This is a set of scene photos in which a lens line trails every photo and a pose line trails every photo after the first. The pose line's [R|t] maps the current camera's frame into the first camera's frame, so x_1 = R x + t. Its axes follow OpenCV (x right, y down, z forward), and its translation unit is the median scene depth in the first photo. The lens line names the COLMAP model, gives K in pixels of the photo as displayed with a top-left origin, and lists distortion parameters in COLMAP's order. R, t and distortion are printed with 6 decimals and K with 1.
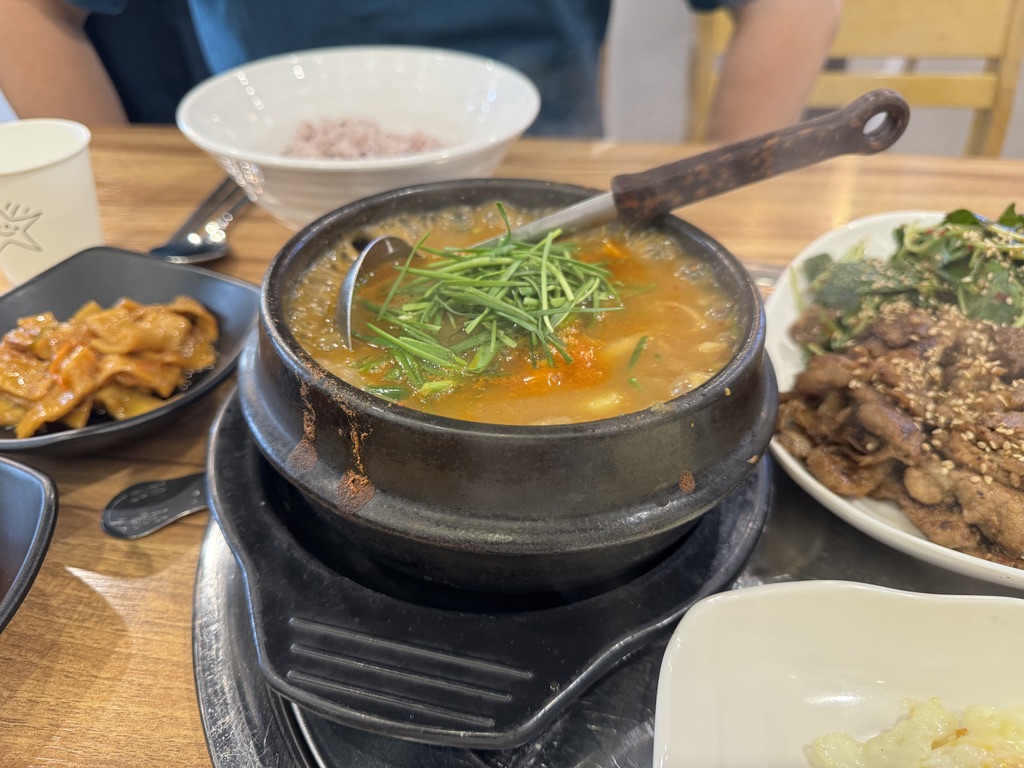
lens RADIAL K [[747.3, 0, 512.0], [0, 747.3, 384.0], [0, 0, 1]] dist [-0.038900, -0.002724]
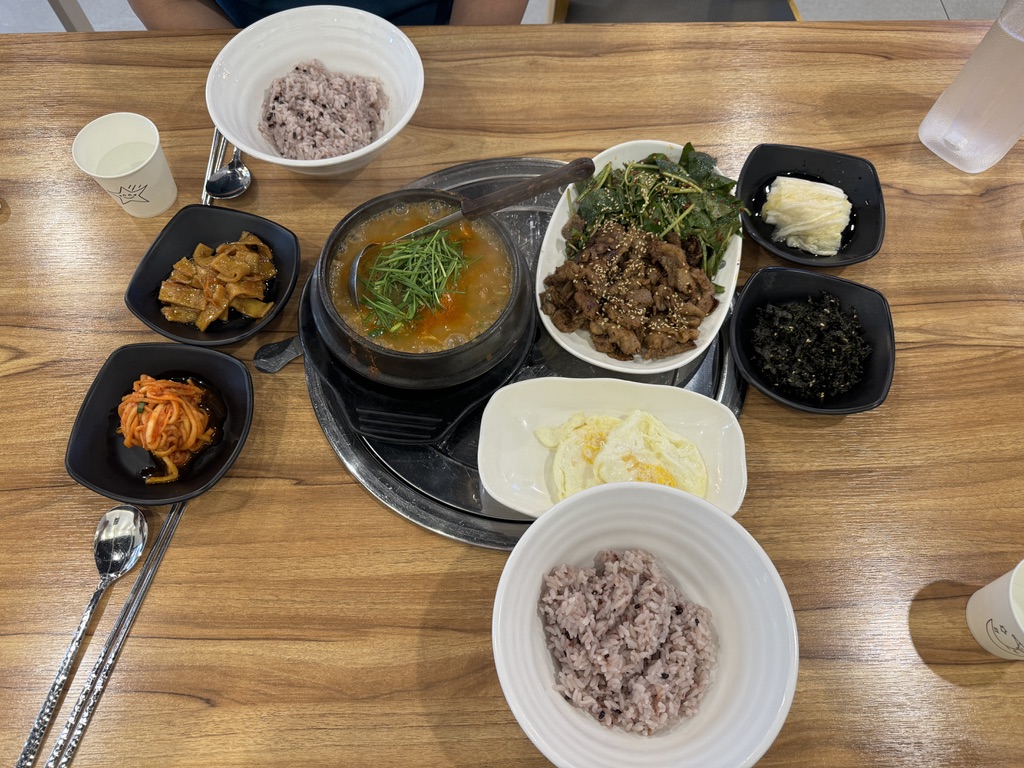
lens RADIAL K [[747.3, 0, 512.0], [0, 747.3, 384.0], [0, 0, 1]] dist [-0.038900, -0.002724]
pose [[0.994407, -0.096843, 0.042151, 0.155151], [0.064469, 0.872660, 0.484053, -0.935092], [-0.083661, -0.478628, 0.874023, -1.263667]]
